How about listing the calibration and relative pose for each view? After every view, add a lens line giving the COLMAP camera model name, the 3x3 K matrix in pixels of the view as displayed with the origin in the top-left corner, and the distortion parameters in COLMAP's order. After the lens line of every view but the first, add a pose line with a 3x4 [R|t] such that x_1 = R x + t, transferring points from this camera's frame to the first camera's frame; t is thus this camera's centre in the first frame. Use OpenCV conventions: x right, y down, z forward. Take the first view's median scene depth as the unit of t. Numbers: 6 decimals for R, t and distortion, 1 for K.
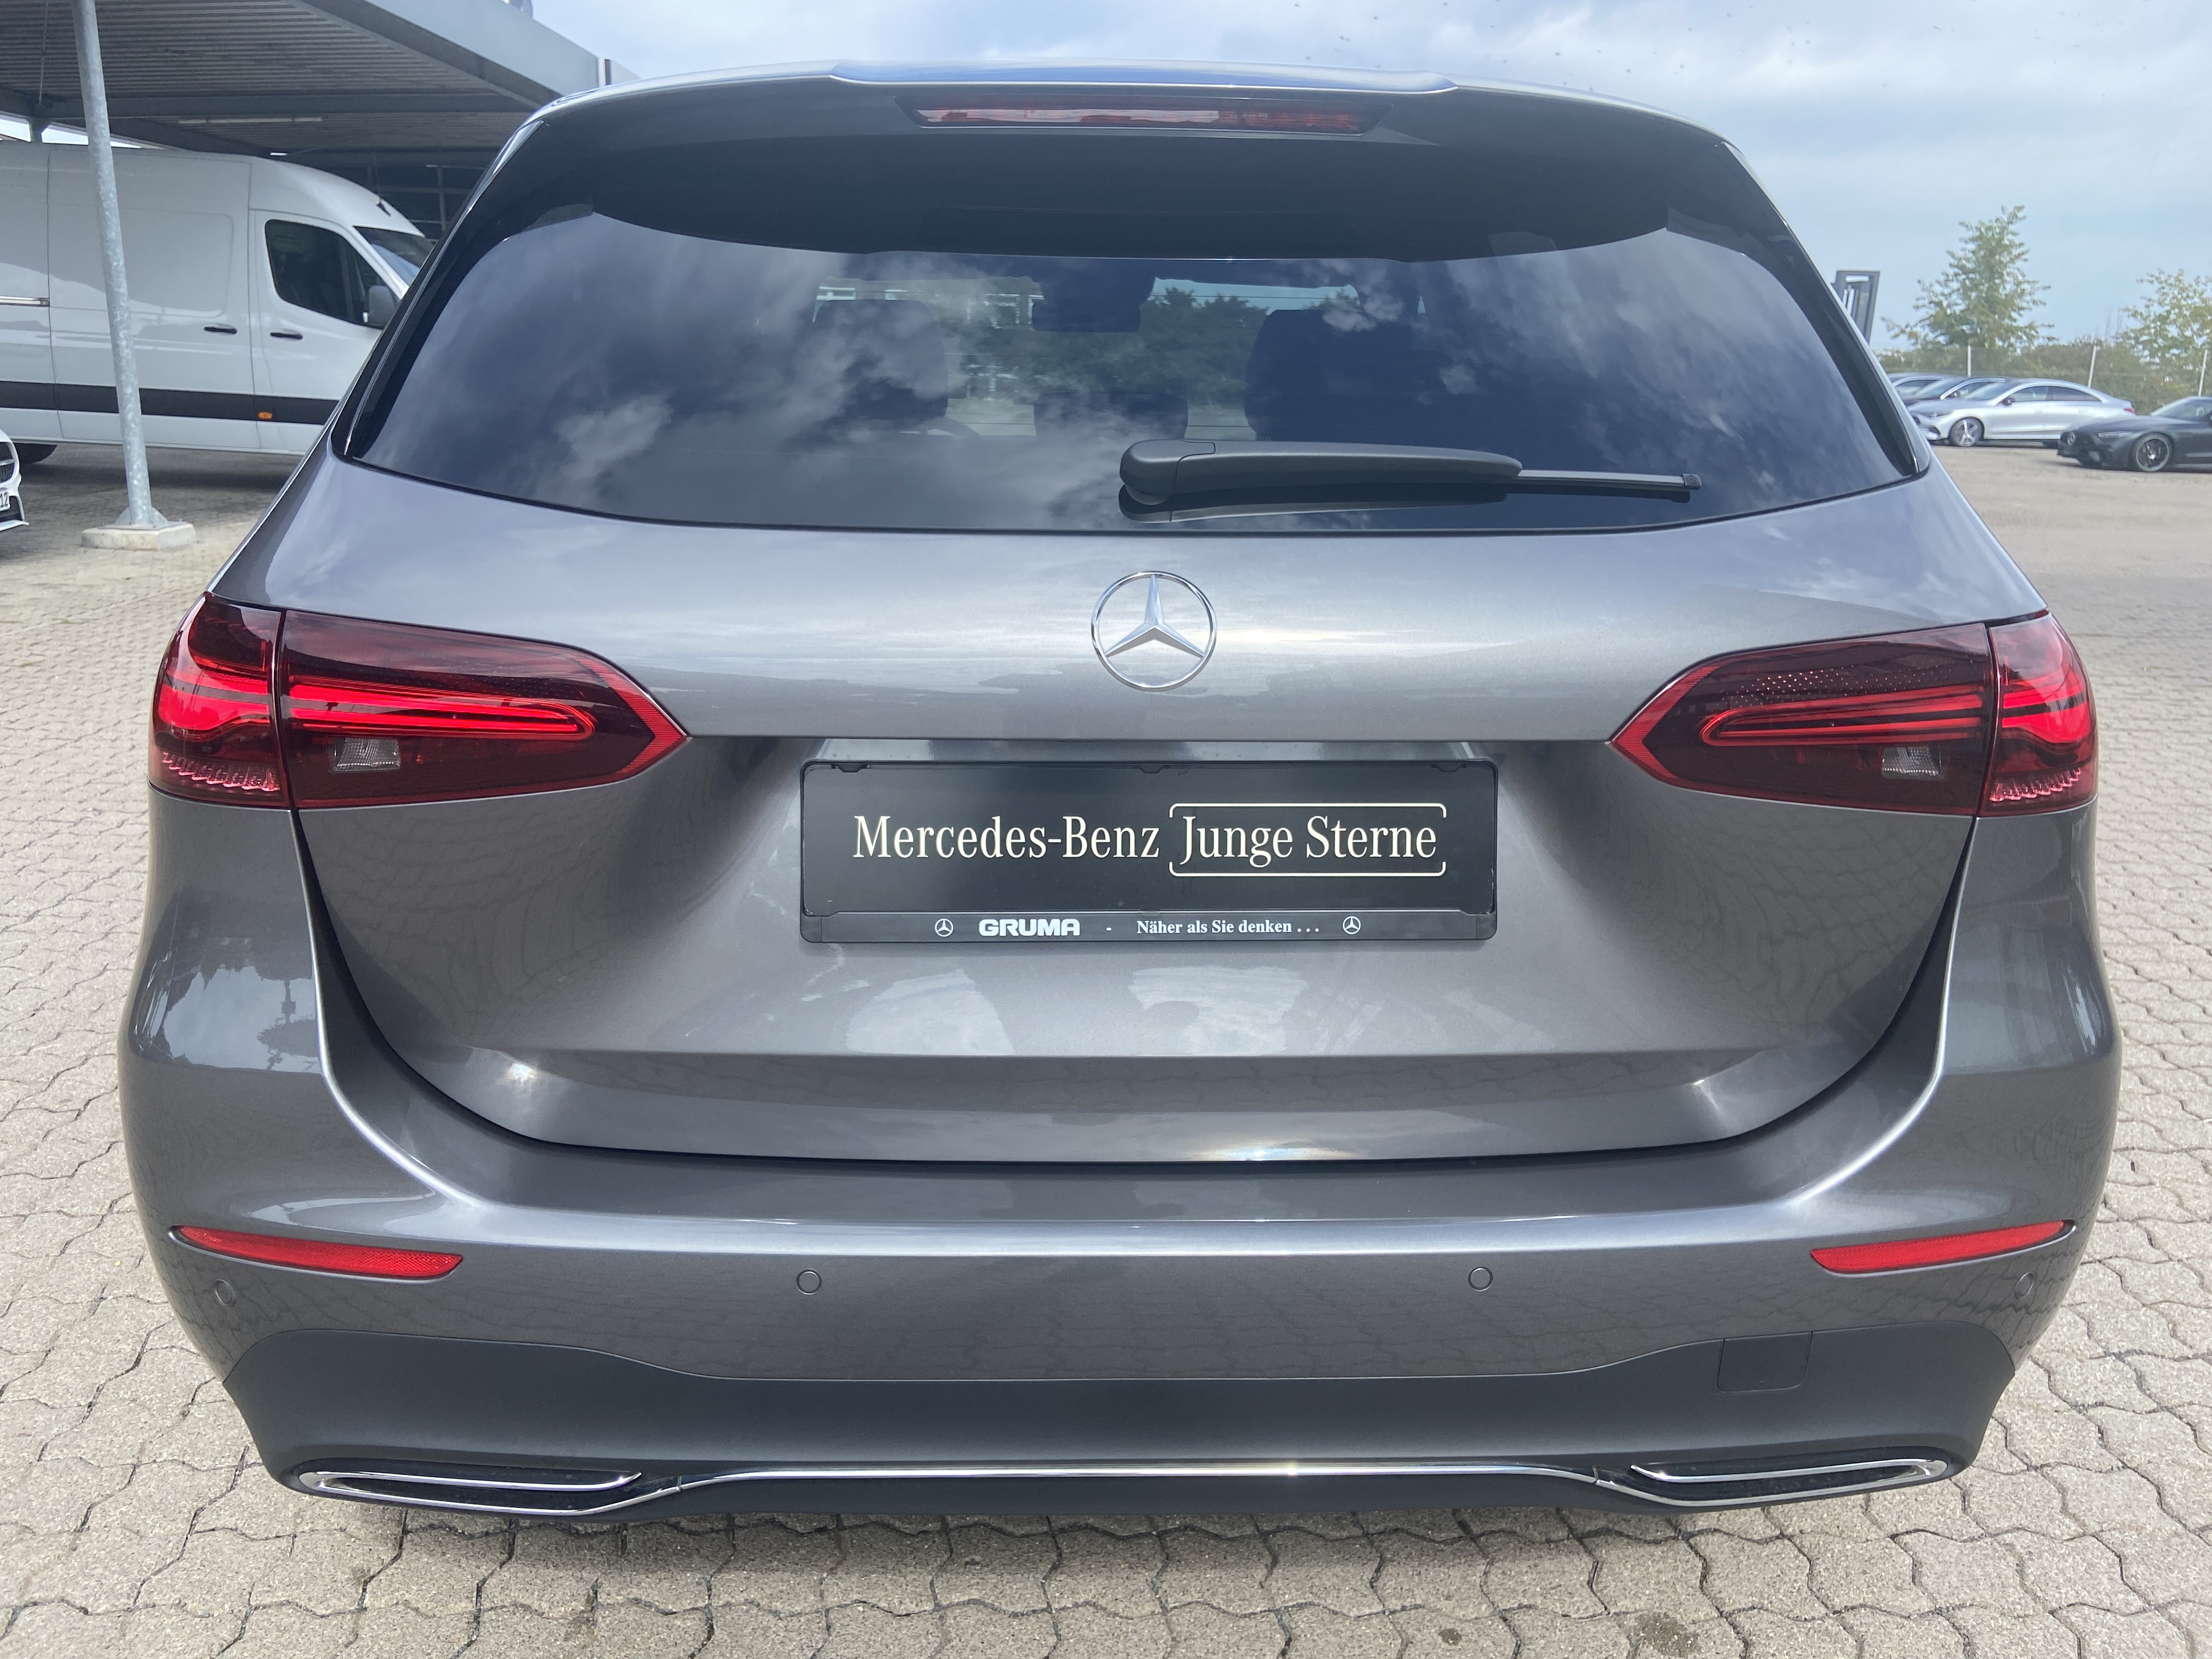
lens RADIAL K [[1649.4, 0, 1176.9], [0, 1649.4, 808.9], [0, 0, 1]] dist [0.091970, -0.098500]
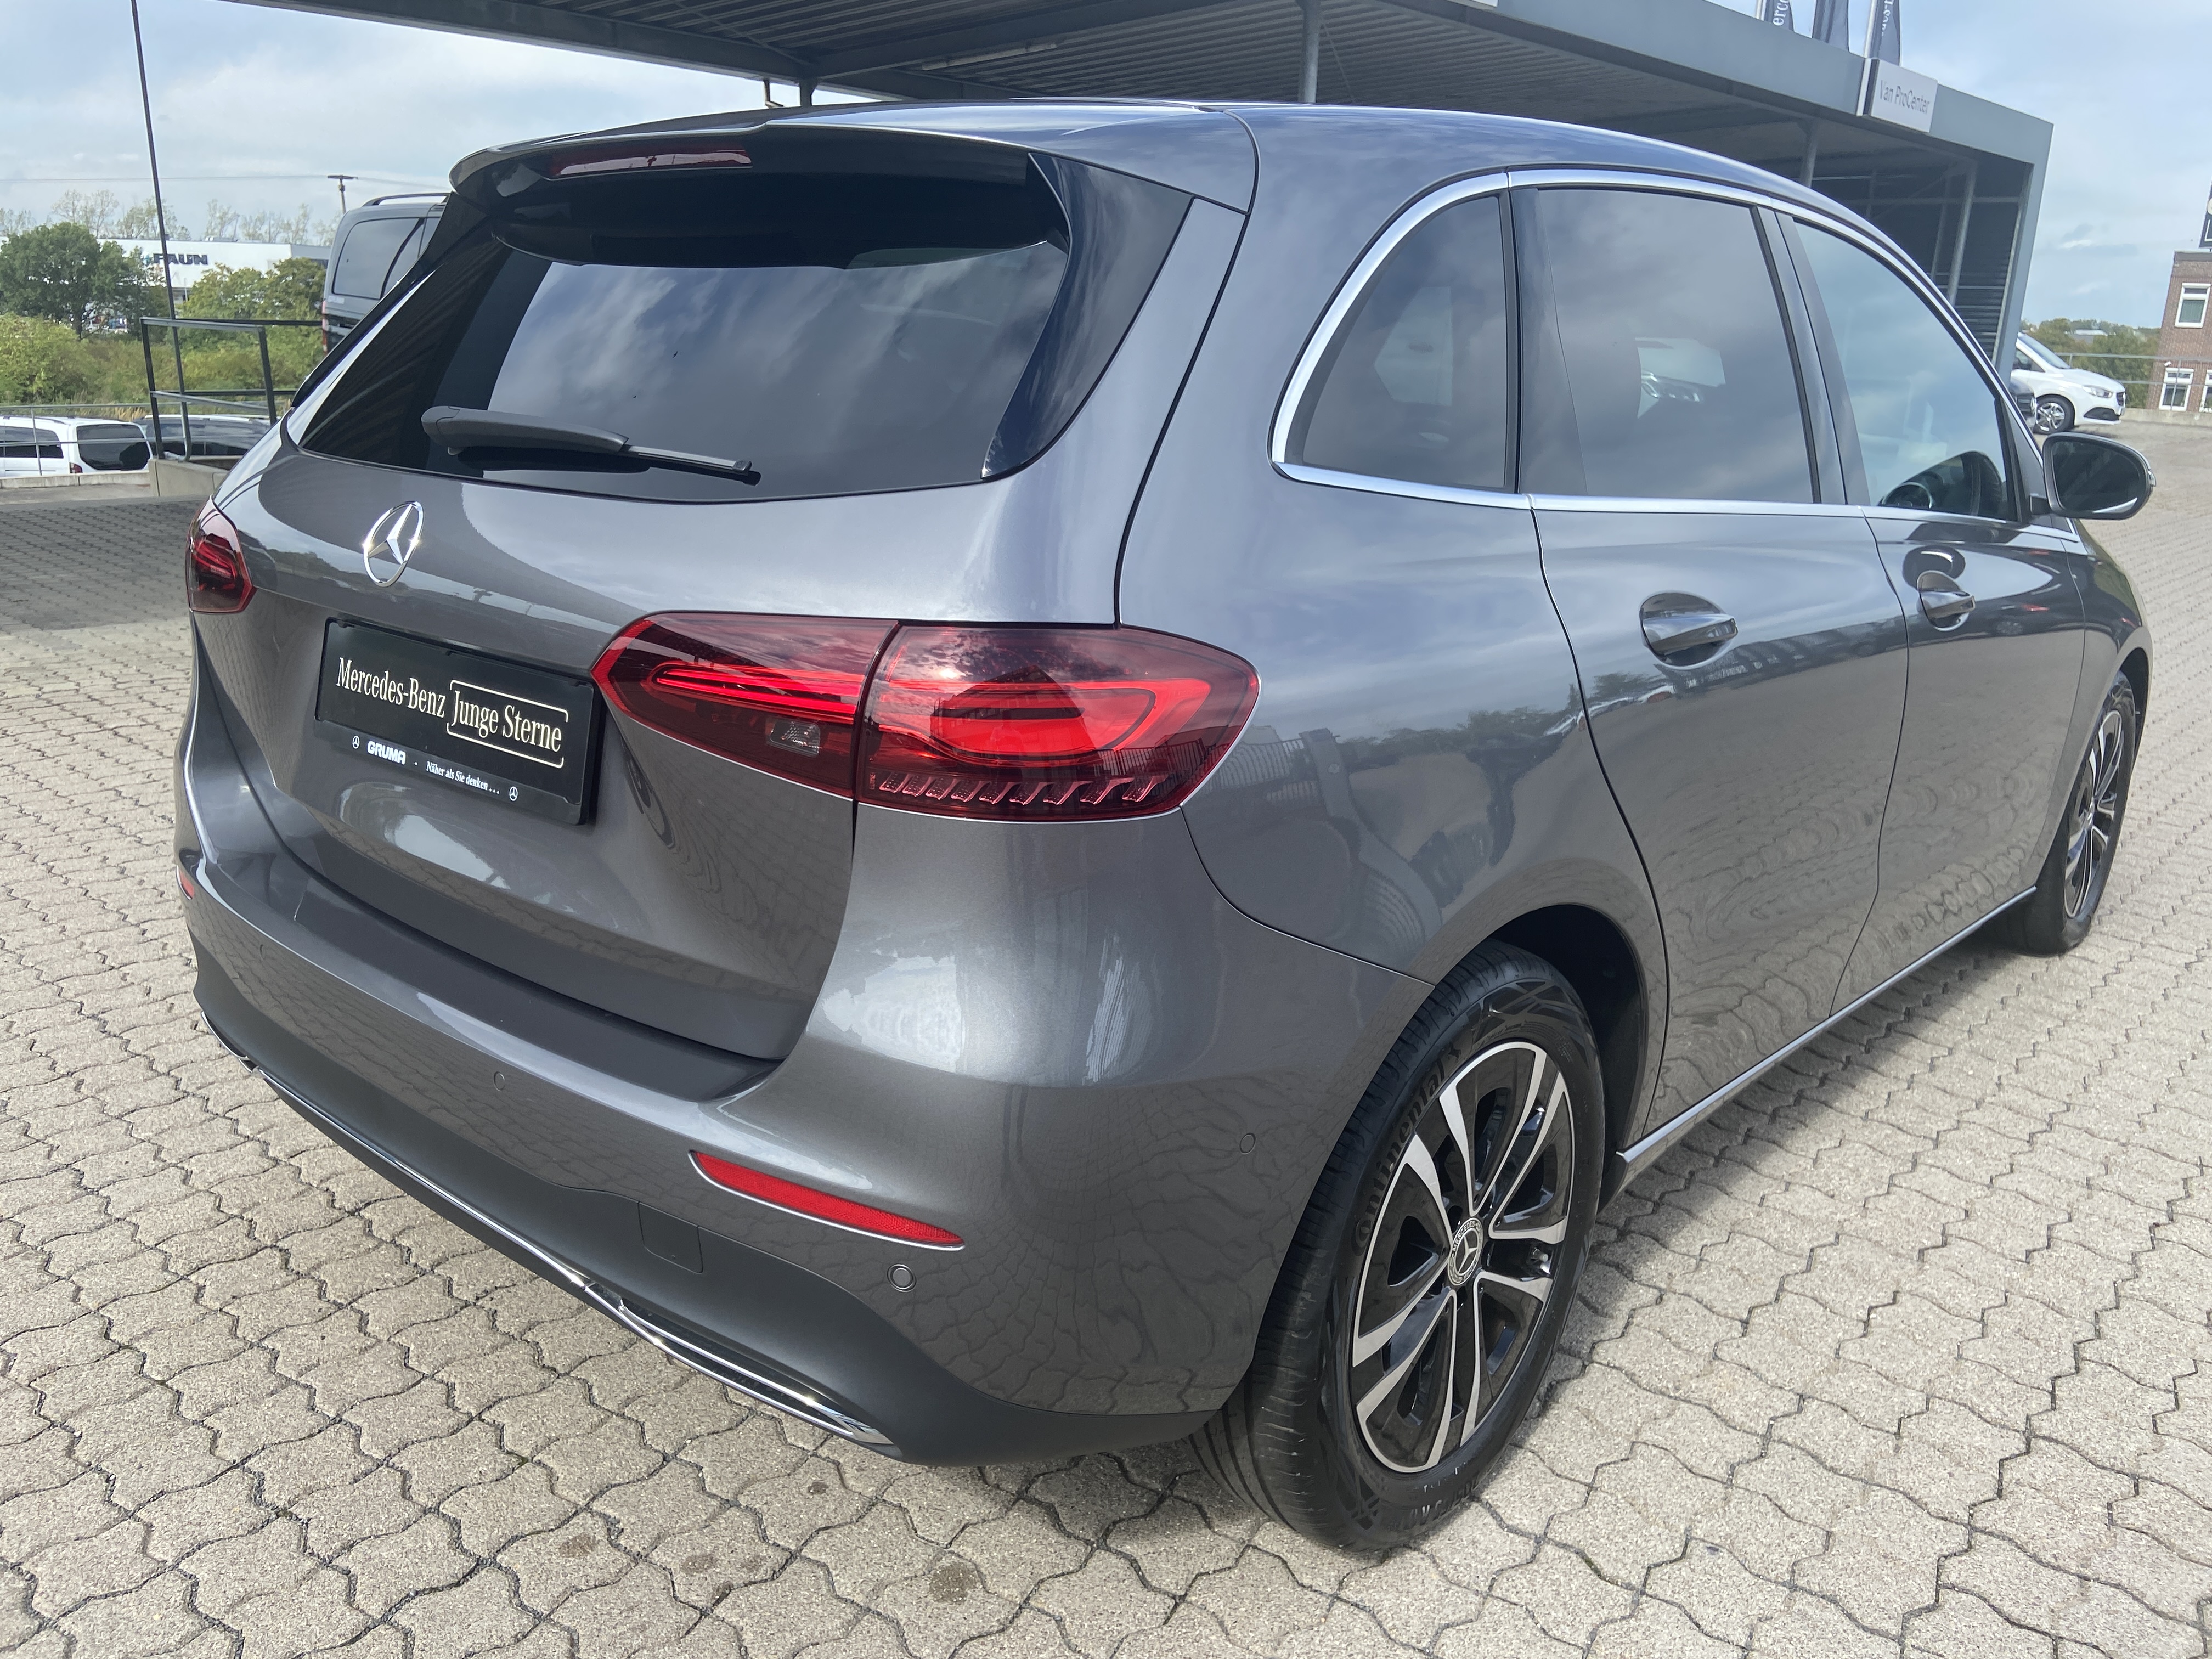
lens RADIAL K [[1649.4, 0, 1095.4], [0, 1649.4, 825.1], [0, 0, 1]] dist [0.091970, -0.098500]
pose [[0.728471, 0.188655, -0.658589, 1.295830], [-0.189501, 0.979316, 0.070919, -0.083092], [0.658346, 0.073141, 0.749154, 0.331544]]
